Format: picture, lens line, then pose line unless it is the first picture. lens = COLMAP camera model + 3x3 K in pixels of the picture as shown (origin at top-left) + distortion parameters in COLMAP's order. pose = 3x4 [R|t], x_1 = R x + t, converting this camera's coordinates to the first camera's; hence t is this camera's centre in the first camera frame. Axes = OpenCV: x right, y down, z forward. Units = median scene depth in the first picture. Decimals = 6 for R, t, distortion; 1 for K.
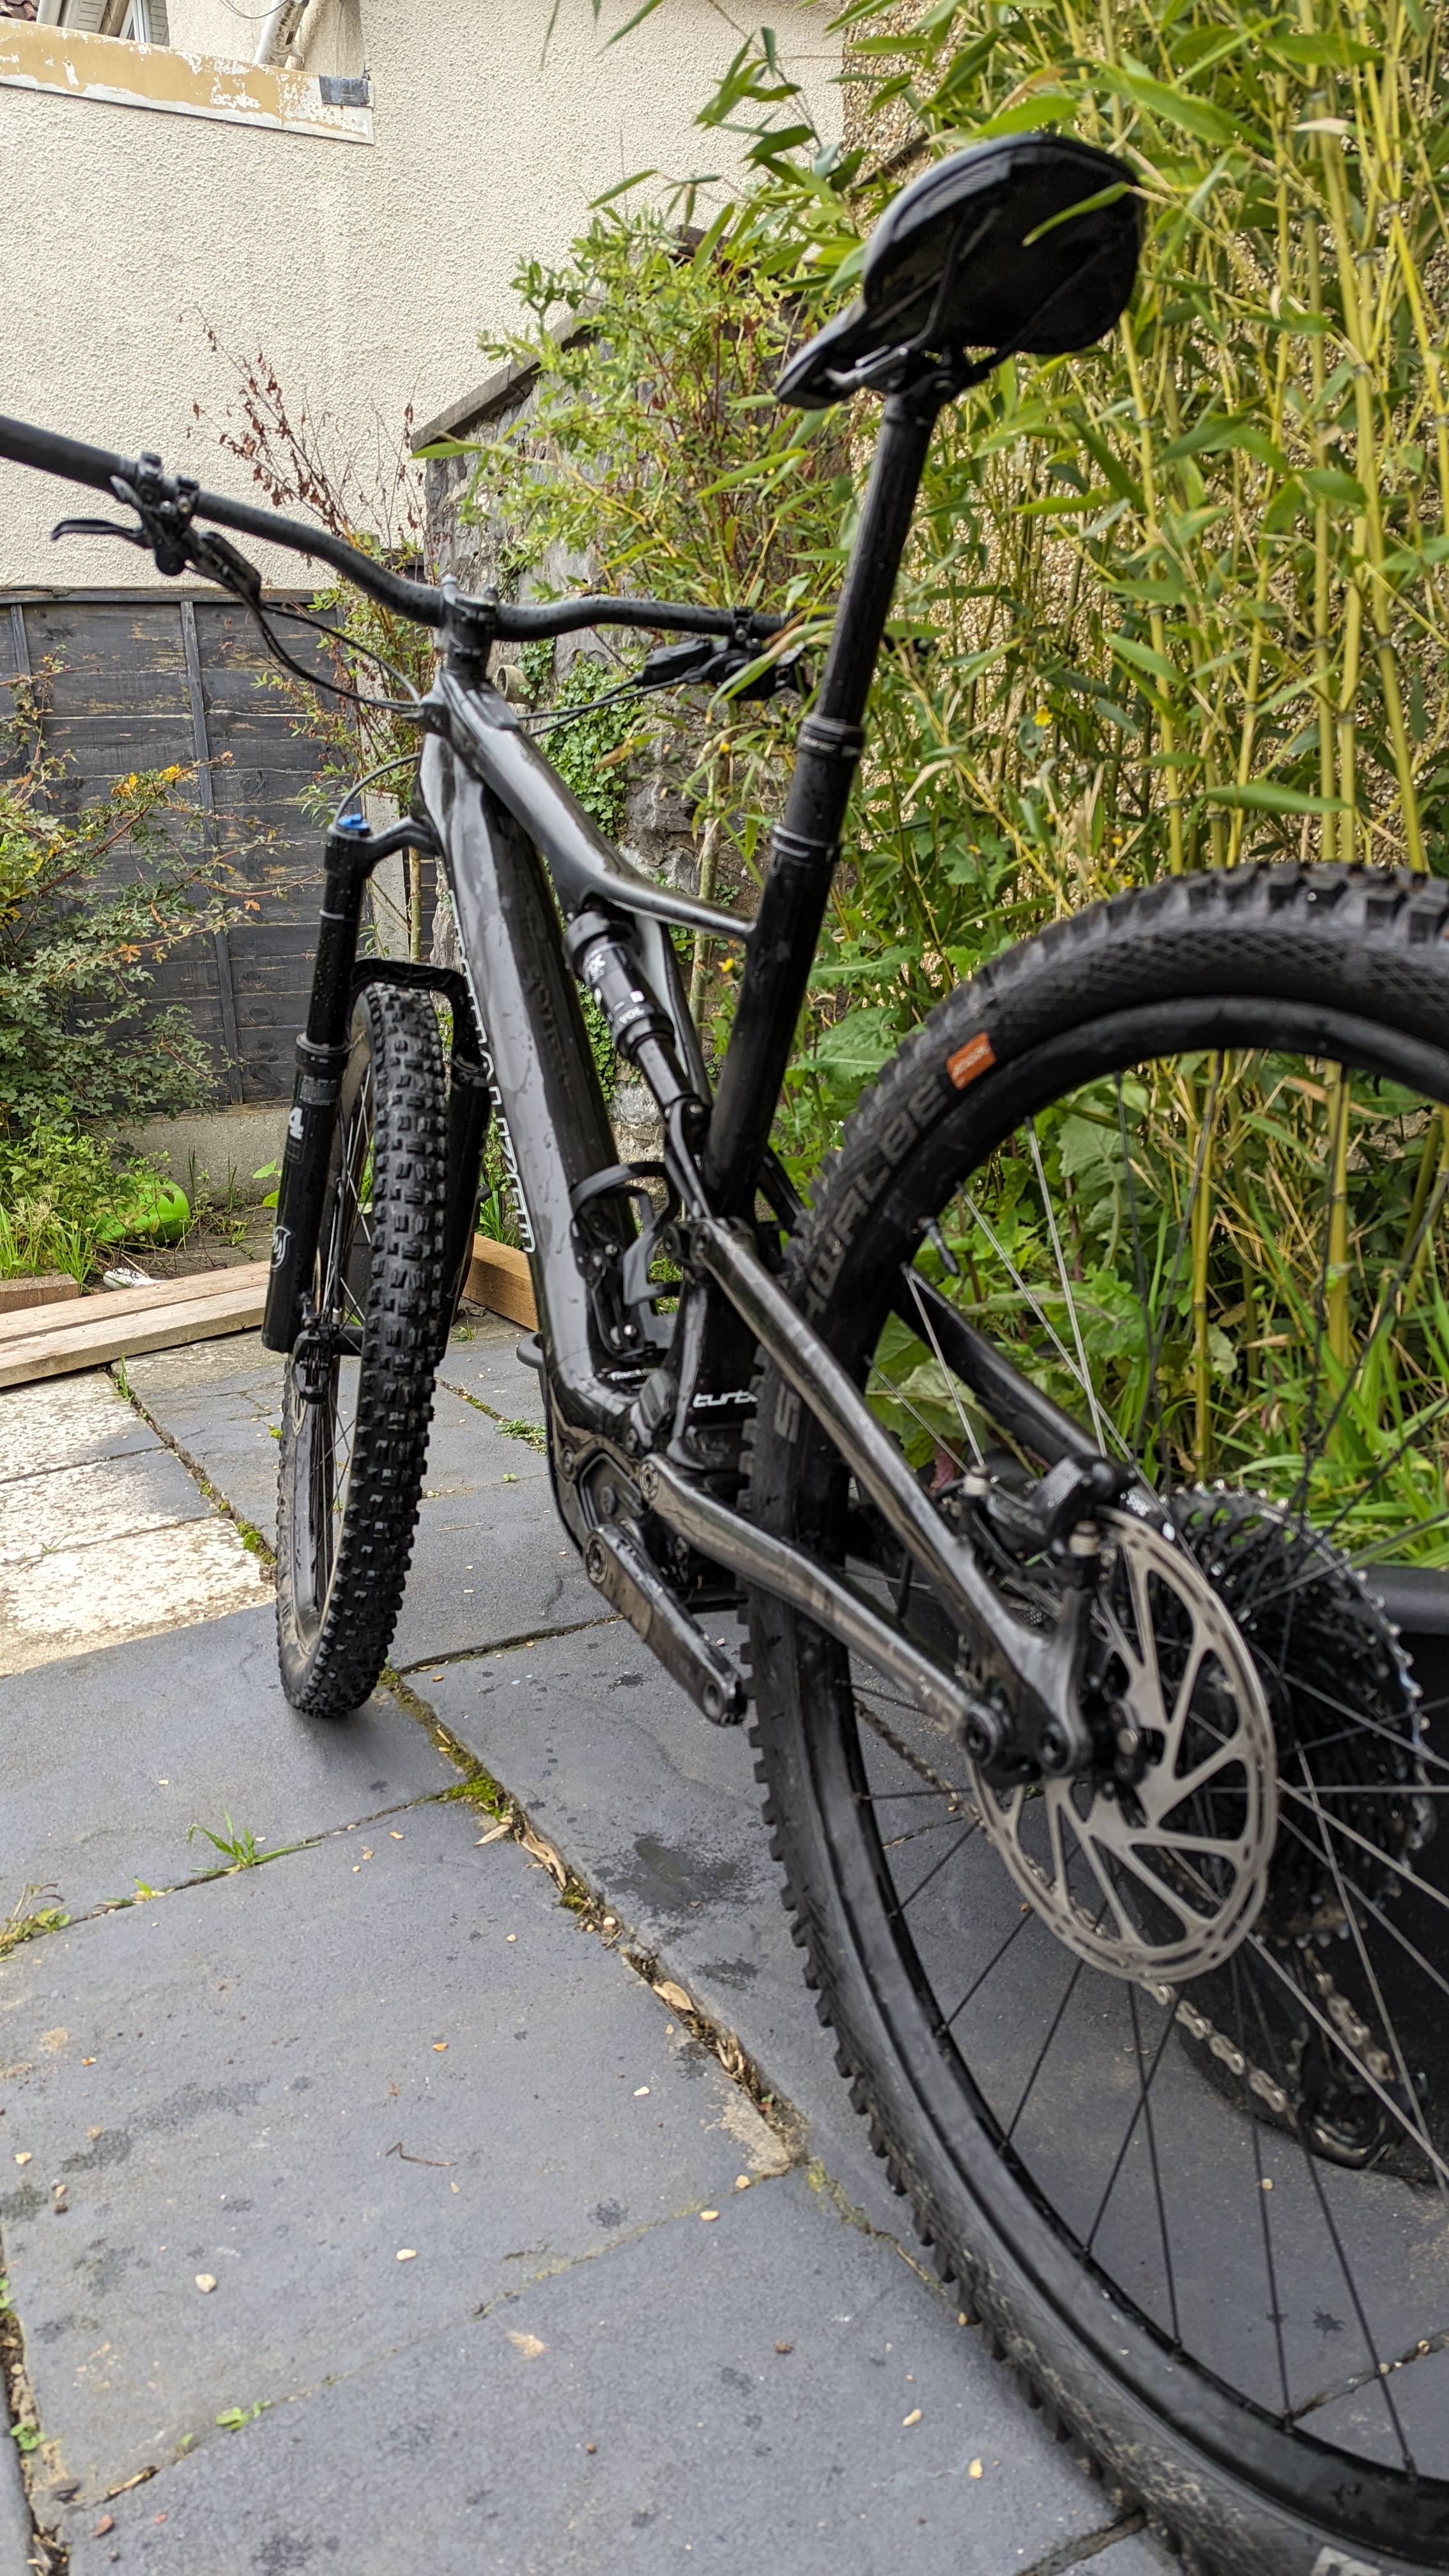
lens RADIAL K [[1806.3, 0, 724.5], [0, 1806.3, 1288.0], [0, 0, 1]] dist [0.096037, -0.087755]
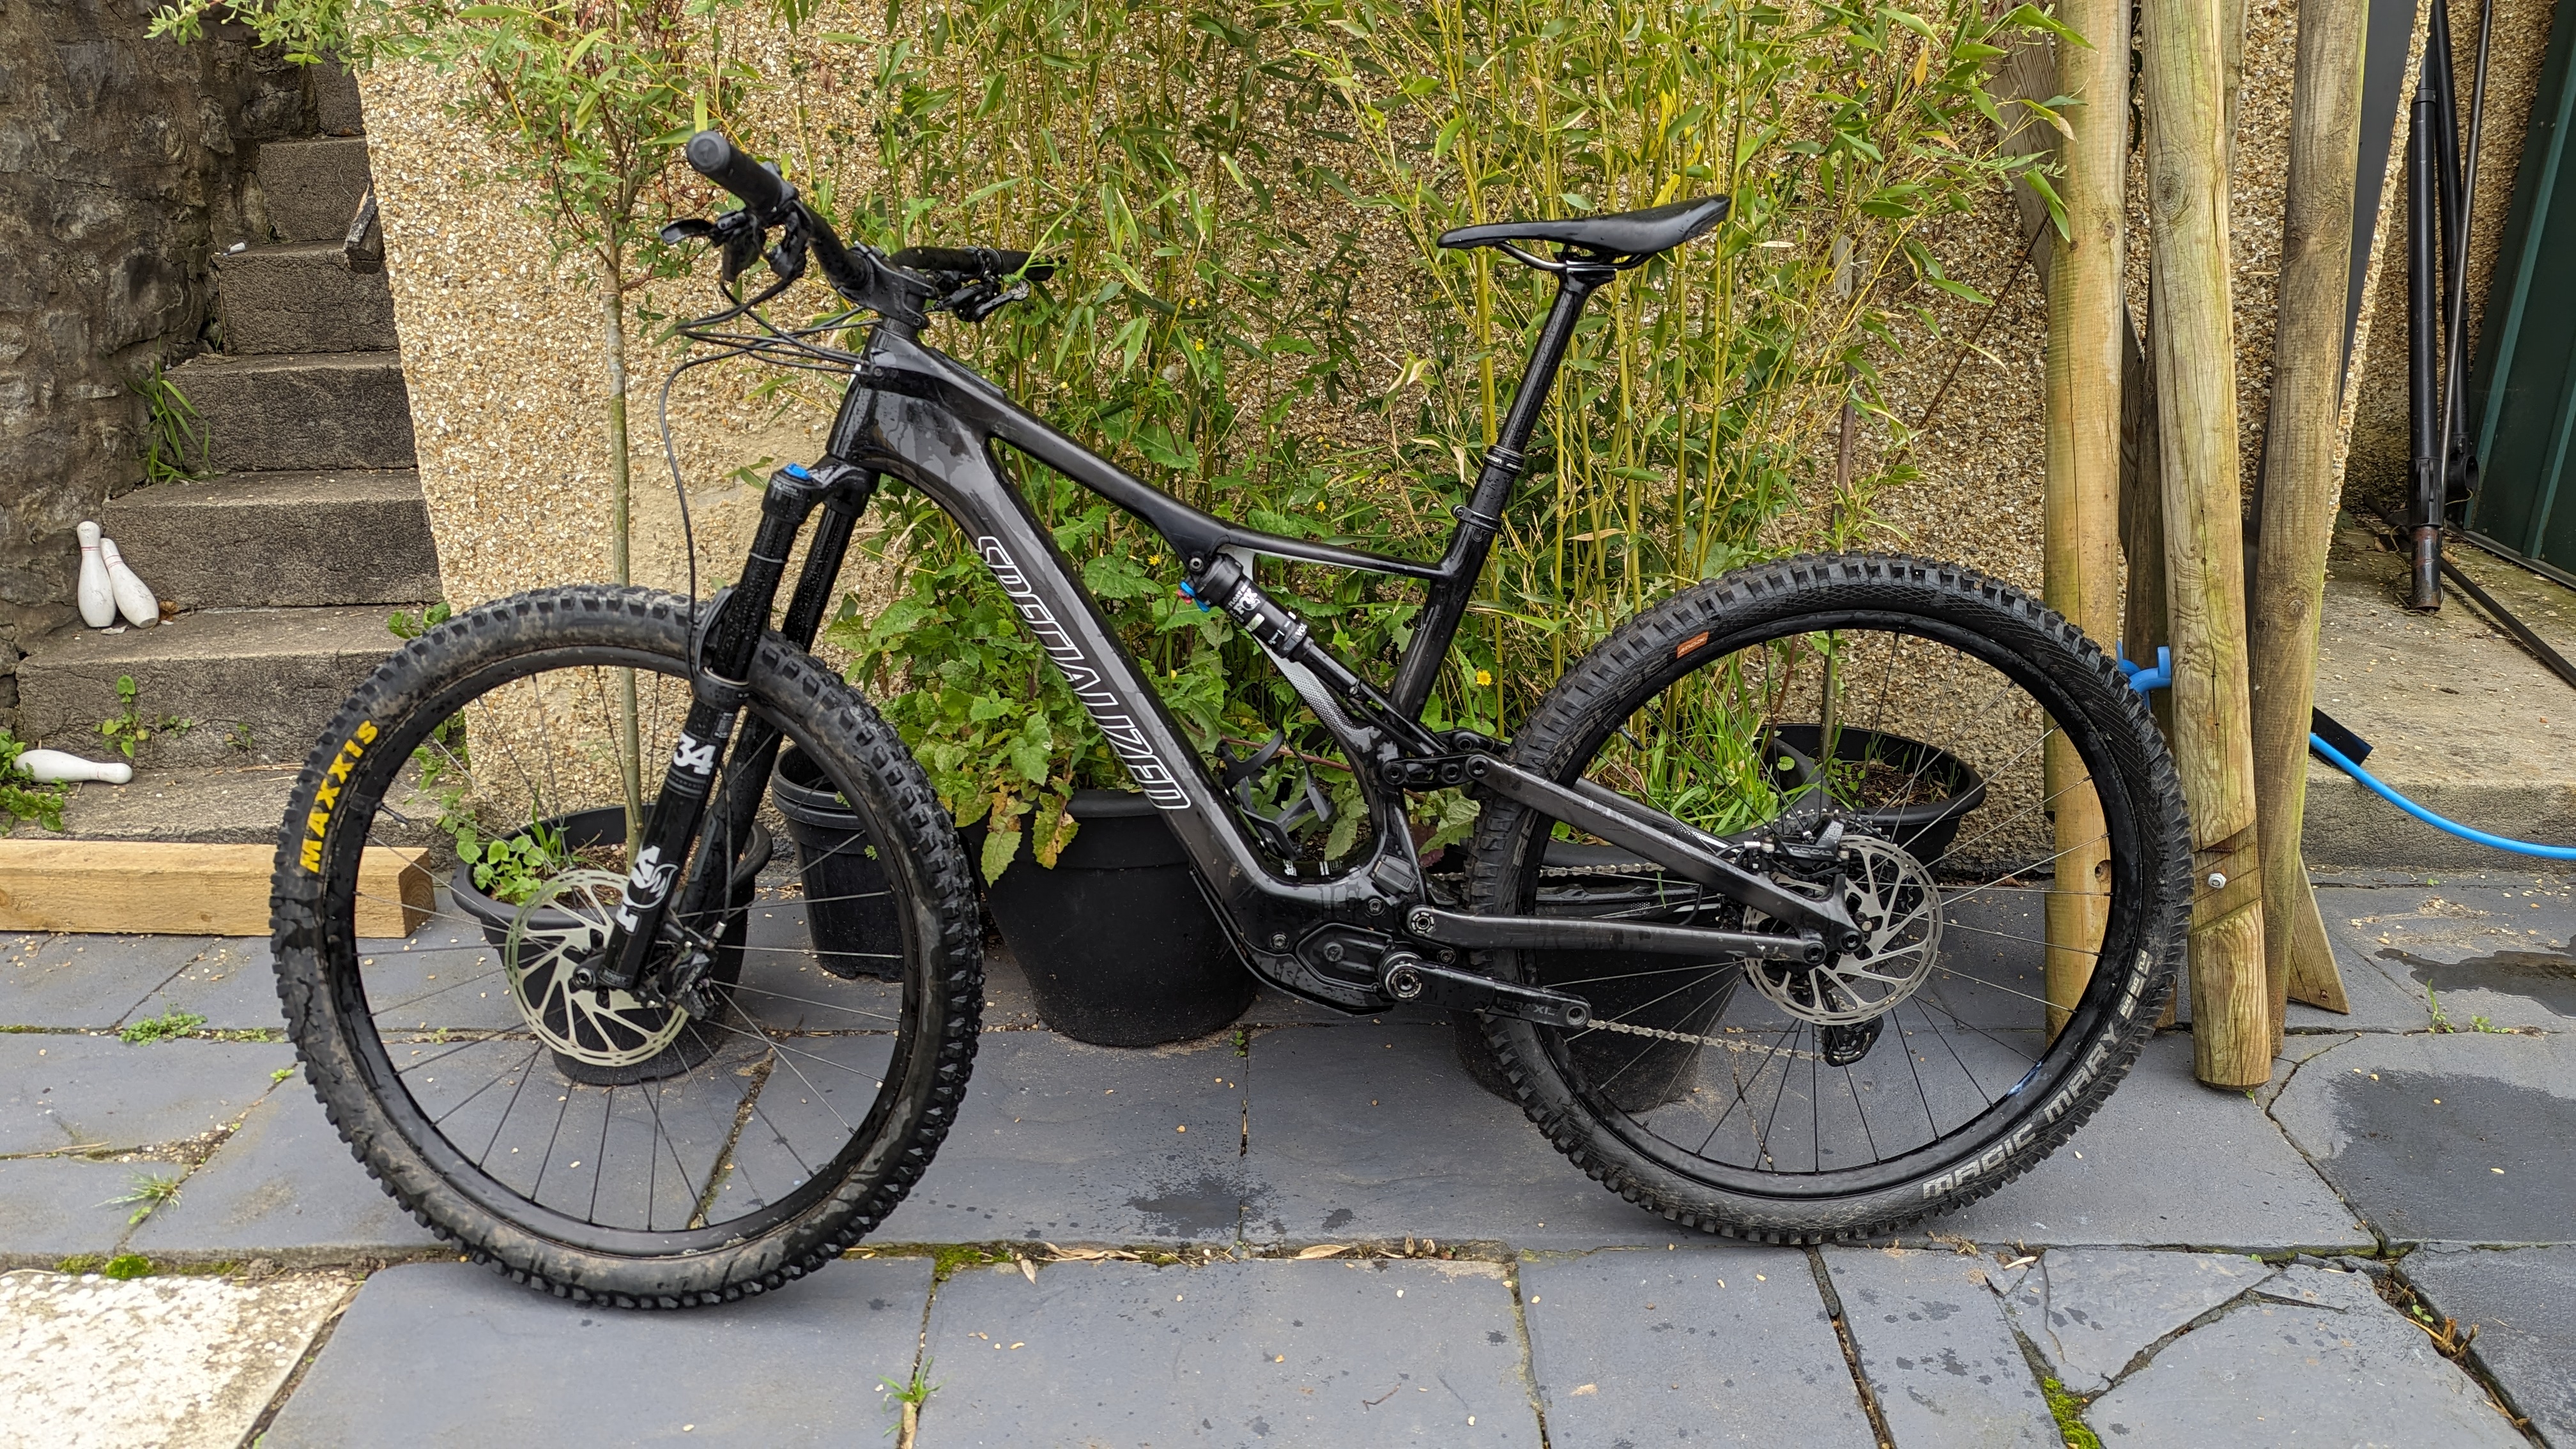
lens RADIAL K [[1803.0, 0, 1256.5], [0, 1803.0, 741.6], [0, 0, 1]] dist [0.104283, -0.092194]
pose [[0.468126, -0.267603, 0.842168, -1.271073], [0.143948, 0.963407, 0.226112, -0.386273], [-0.871859, 0.015380, 0.489516, 0.322422]]
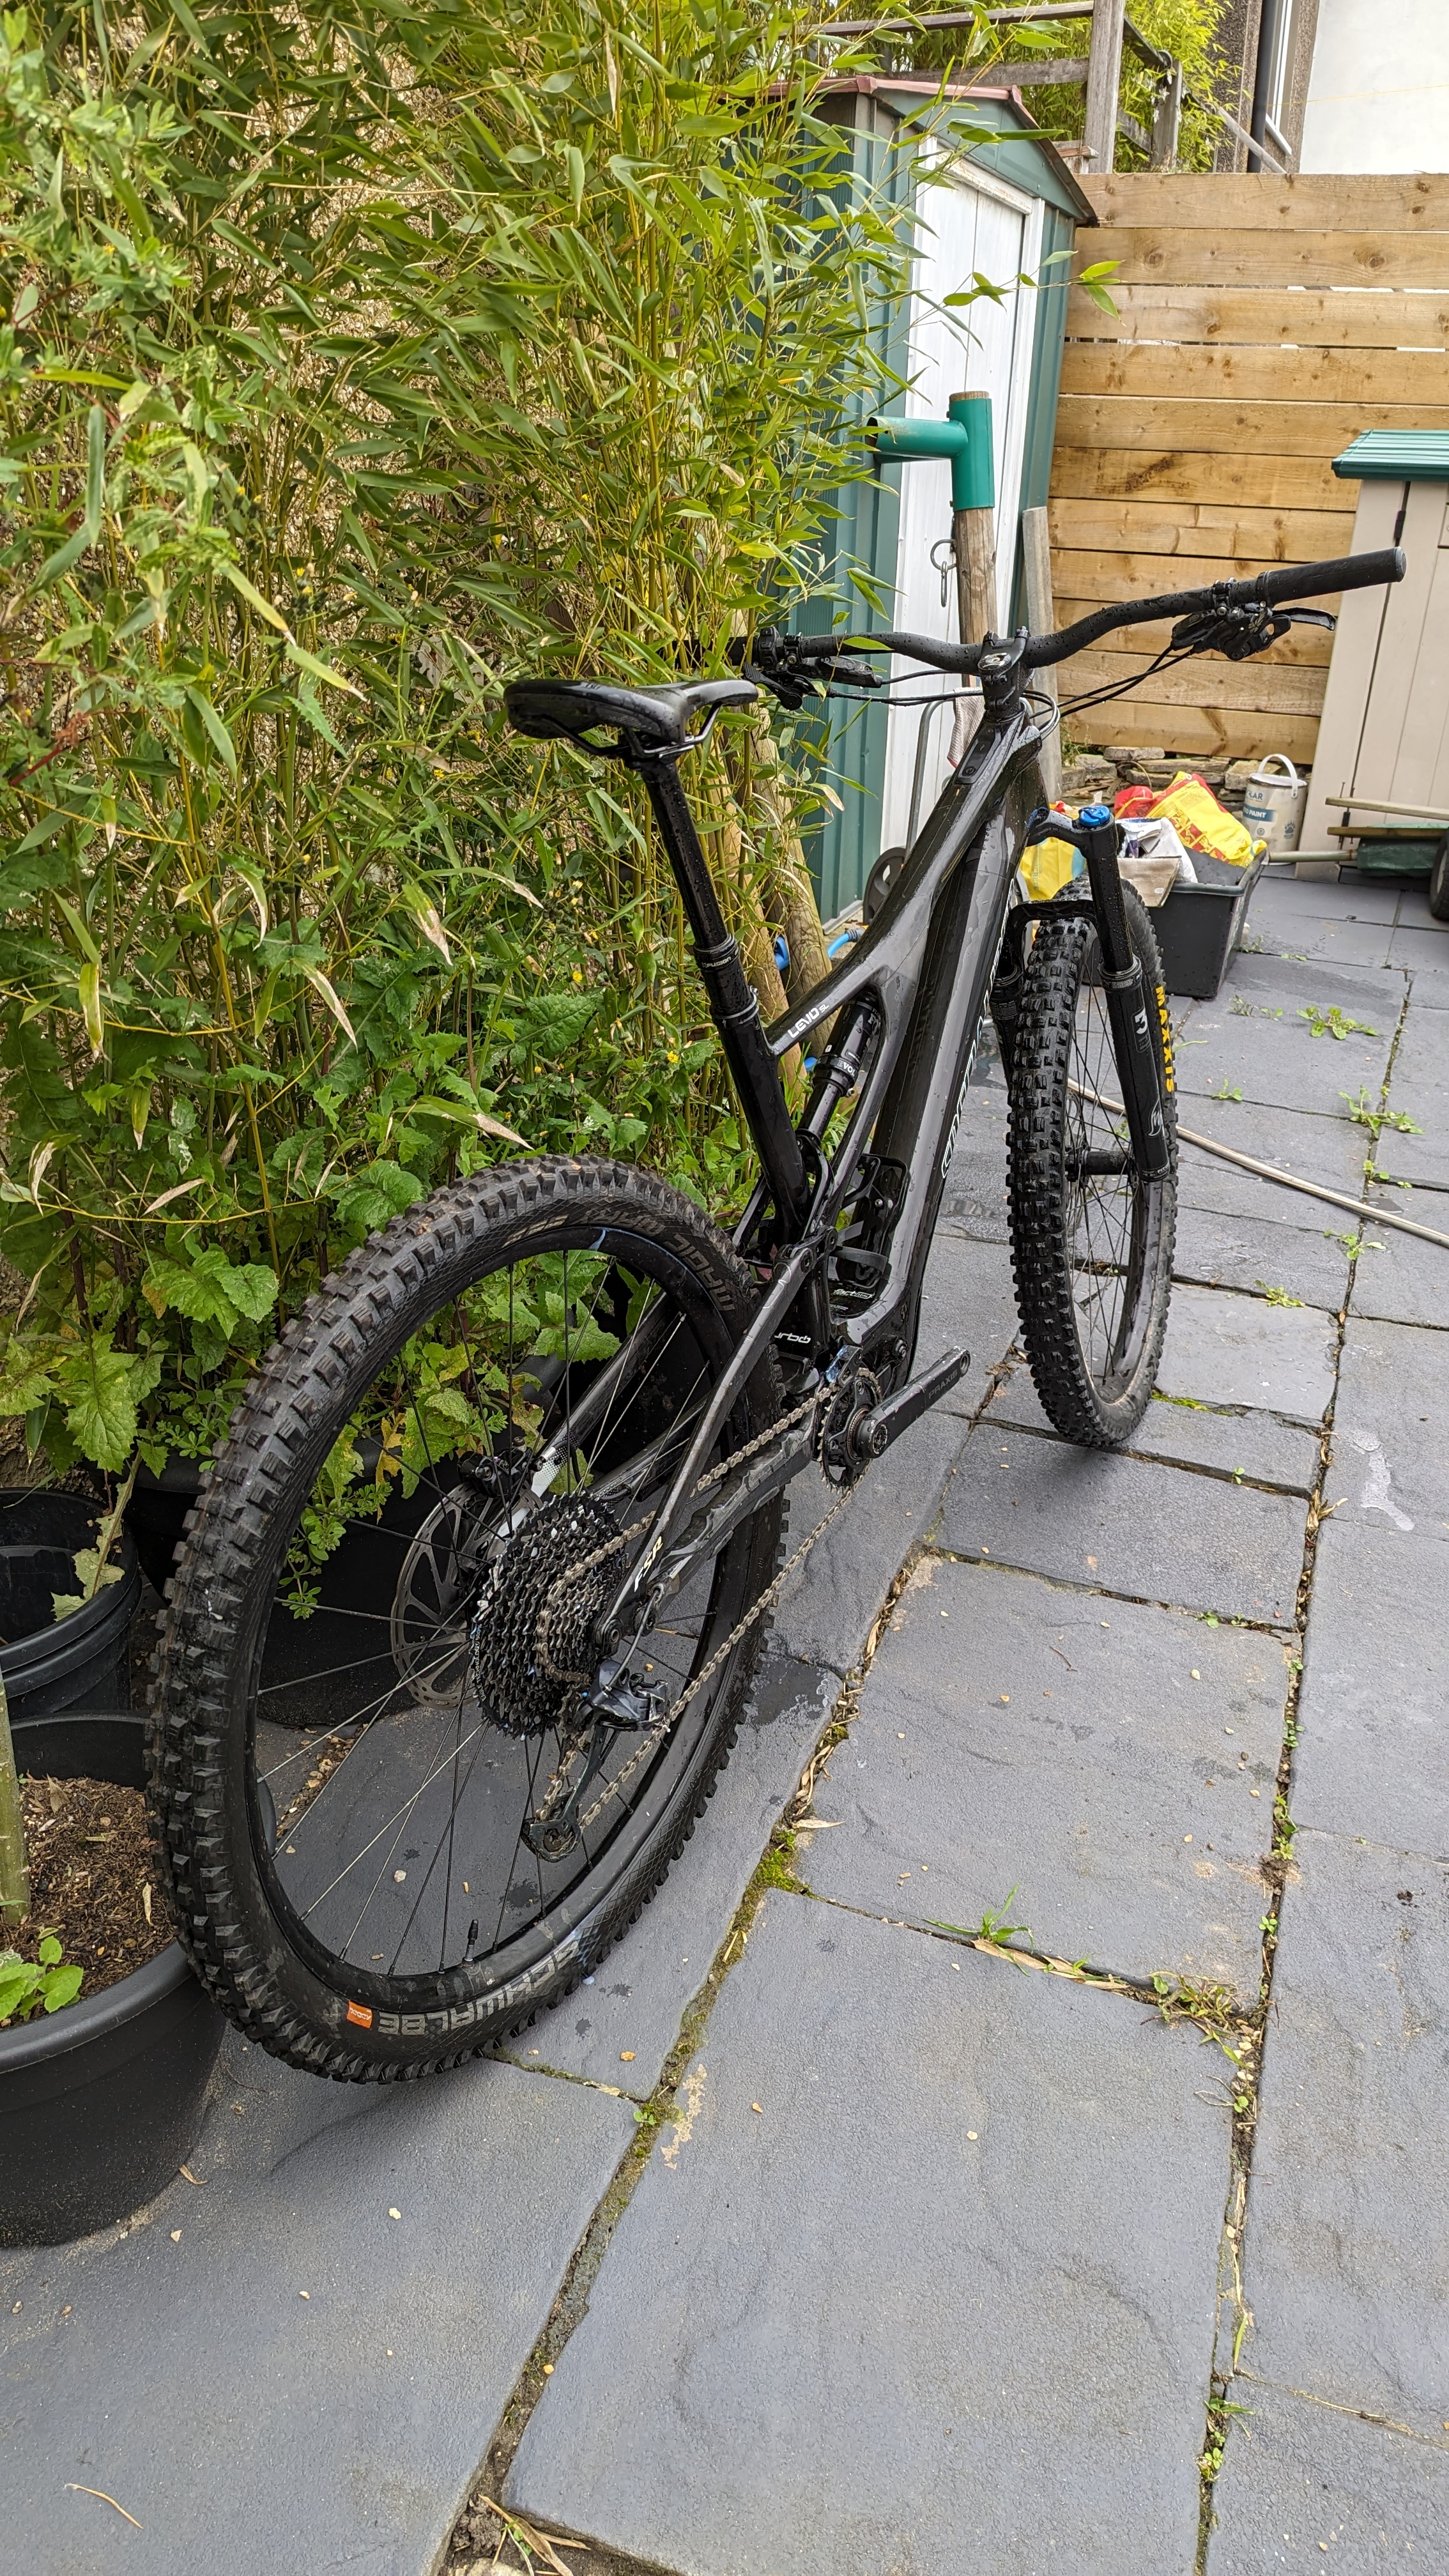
lens RADIAL K [[1803.0, 0, 709.2], [0, 1803.0, 1321.2], [0, 0, 1]] dist [0.104283, -0.092194]
pose [[-0.673545, -0.277698, 0.684997, -0.989443], [0.165274, 0.846694, 0.505760, -0.710609], [-0.720432, 0.453864, -0.524391, 1.912064]]
